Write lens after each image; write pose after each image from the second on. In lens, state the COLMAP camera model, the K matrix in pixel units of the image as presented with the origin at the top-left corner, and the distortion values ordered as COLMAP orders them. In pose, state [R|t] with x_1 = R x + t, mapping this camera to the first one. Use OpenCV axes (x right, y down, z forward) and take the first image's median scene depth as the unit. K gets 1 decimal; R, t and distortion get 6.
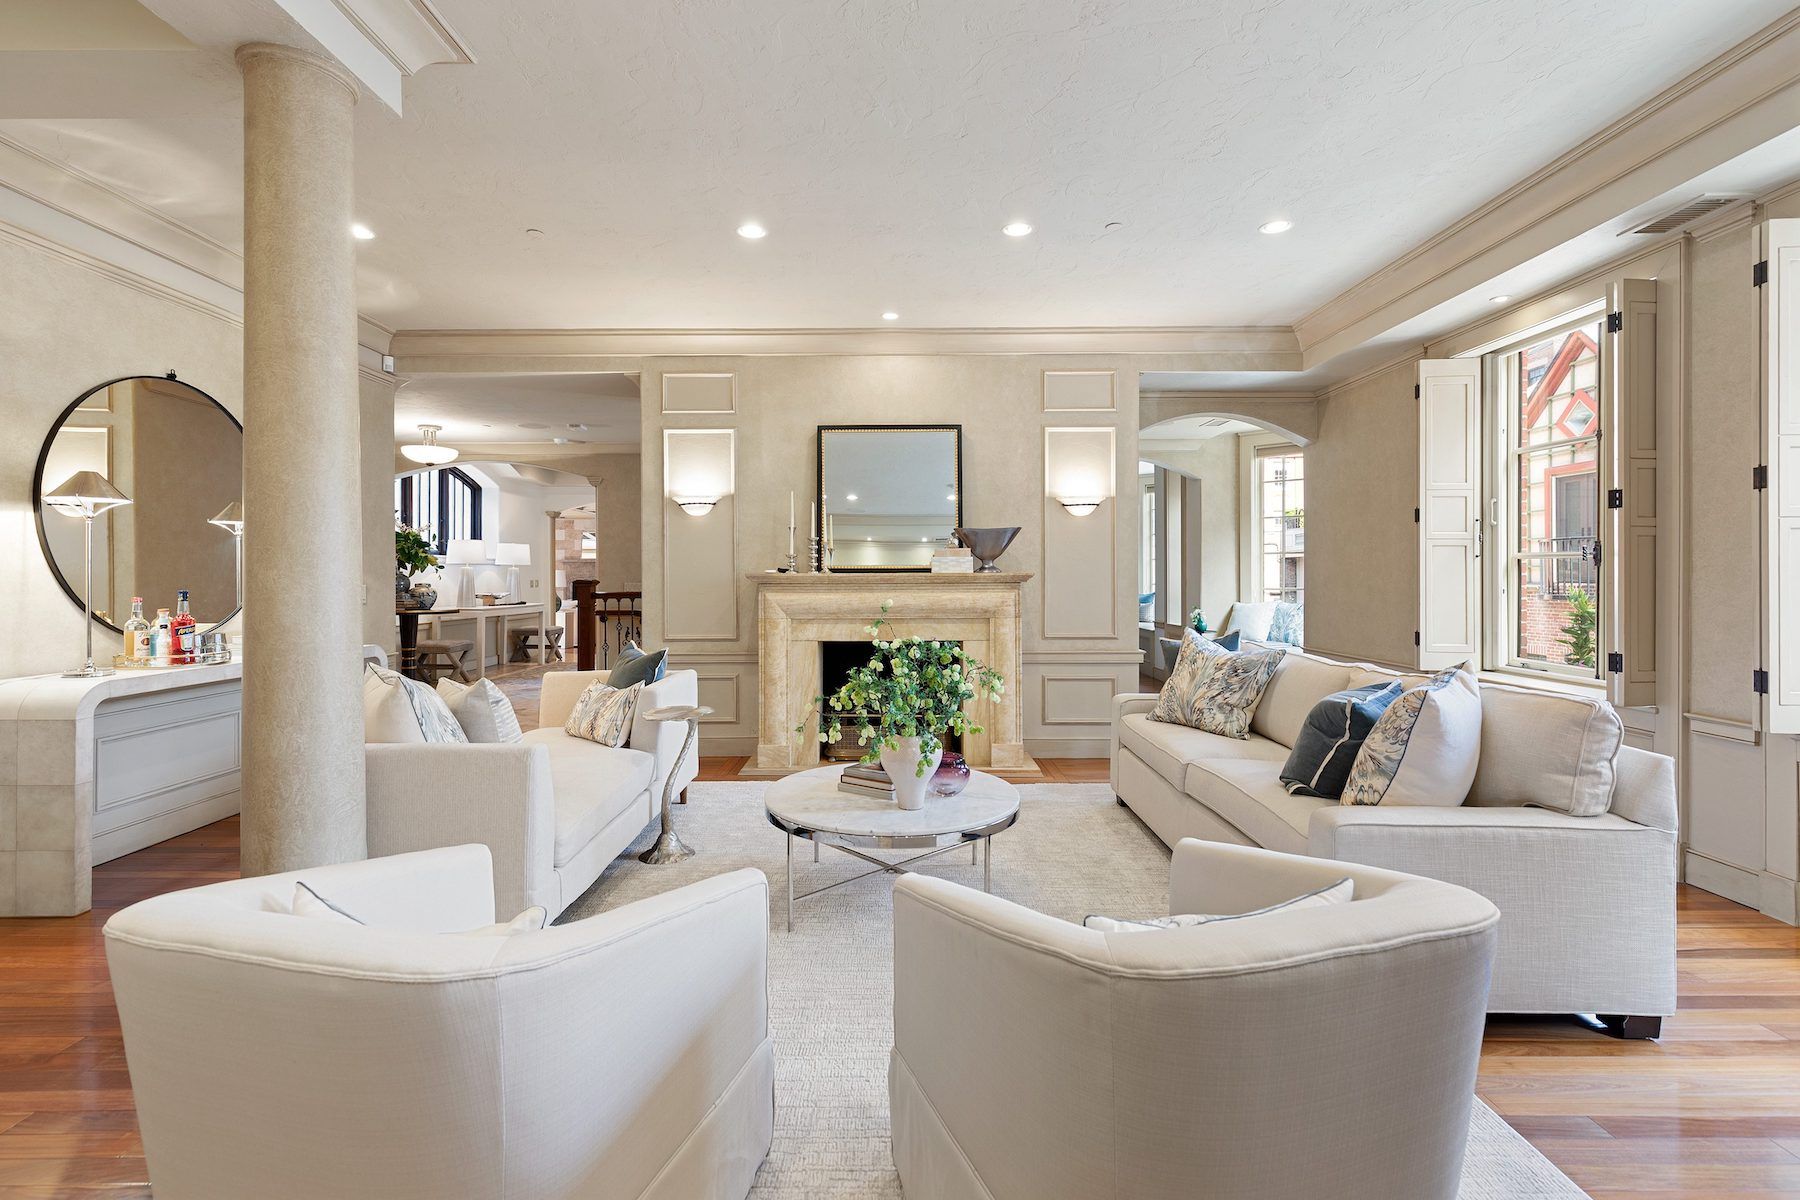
lens RADIAL K [[820.0, 0, 876.1], [0, 820.0, 581.4], [0, 0, 1]] dist [0.009675, -0.001037]
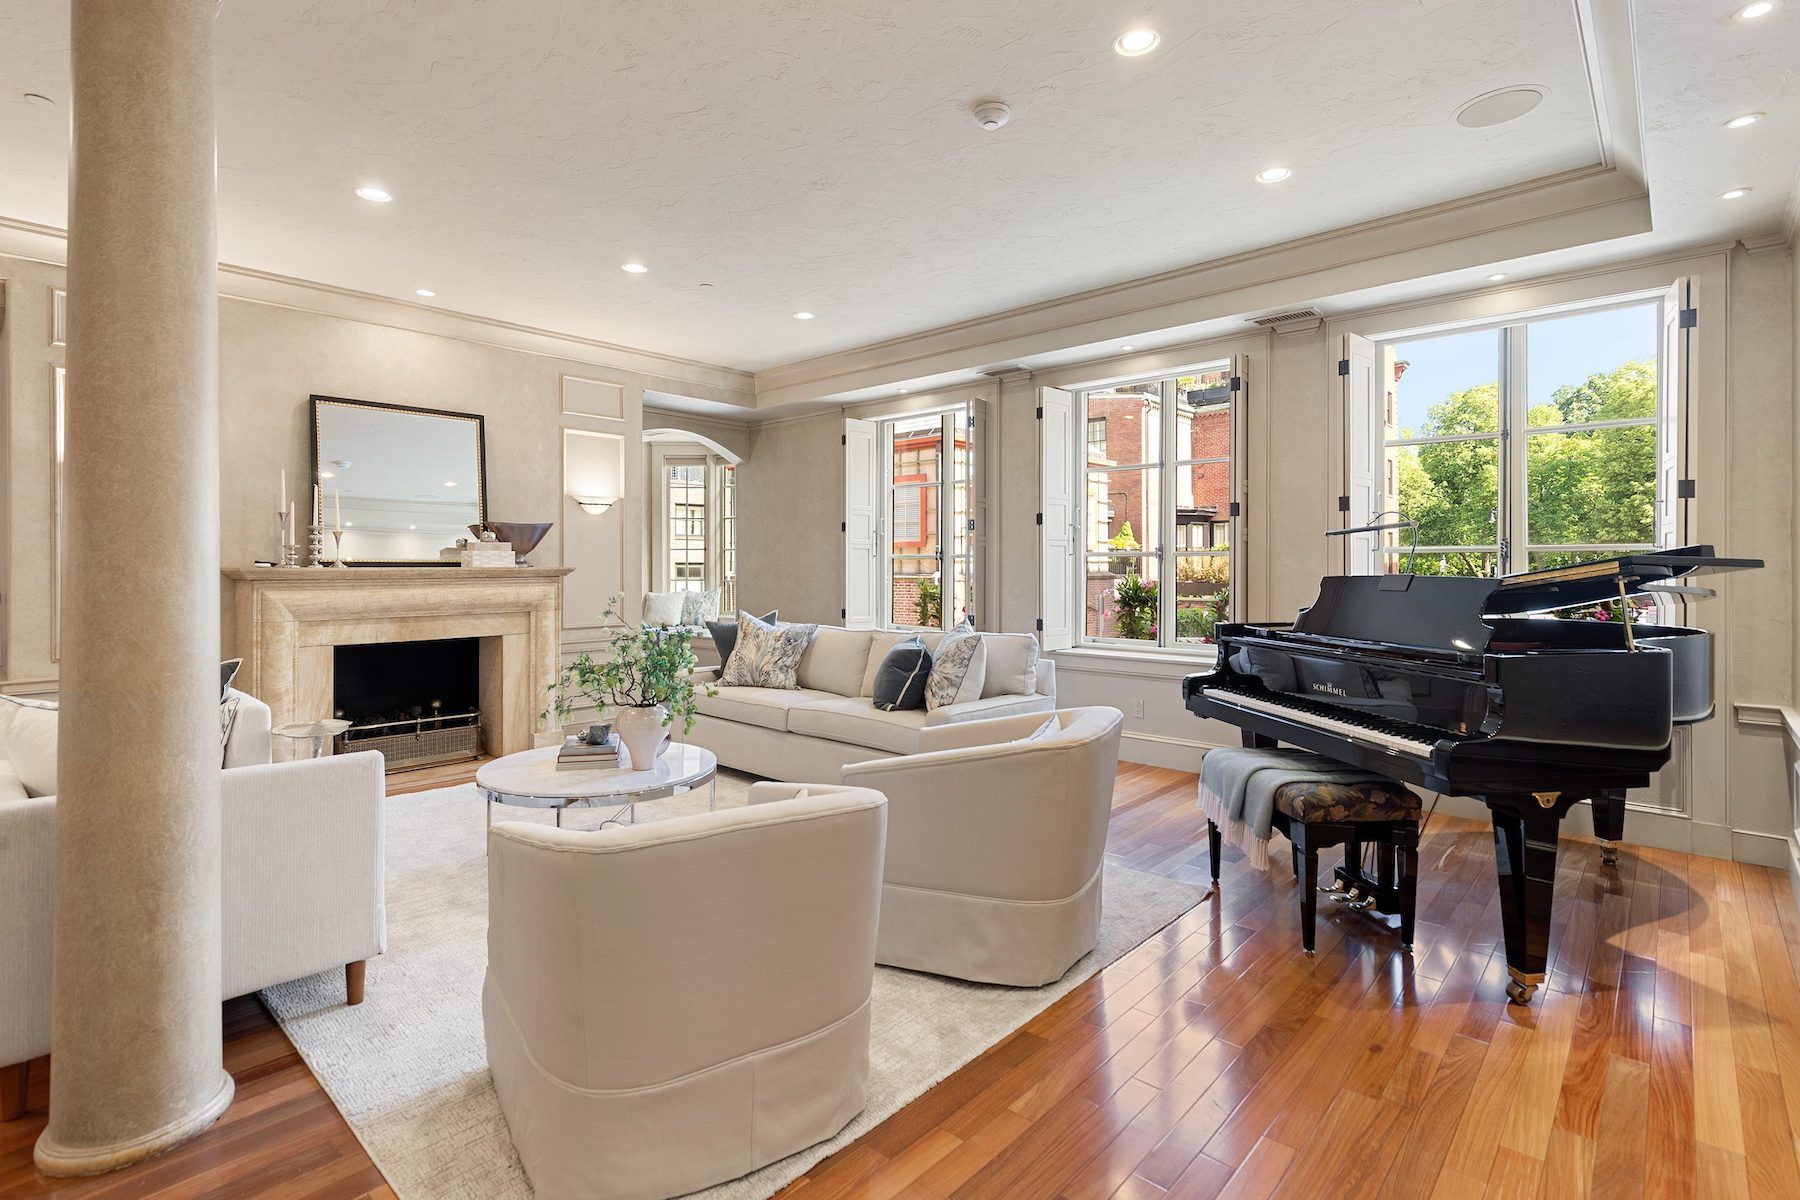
lens RADIAL K [[820.0, 0, 901.7], [0, 820.0, 572.6], [0, 0, 1]] dist [0.009675, -0.001037]
pose [[0.684204, -0.004001, 0.729280, -0.298152], [0.005340, 0.999986, 0.000477, -0.001609], [-0.729271, 0.003568, 0.684216, -0.038368]]
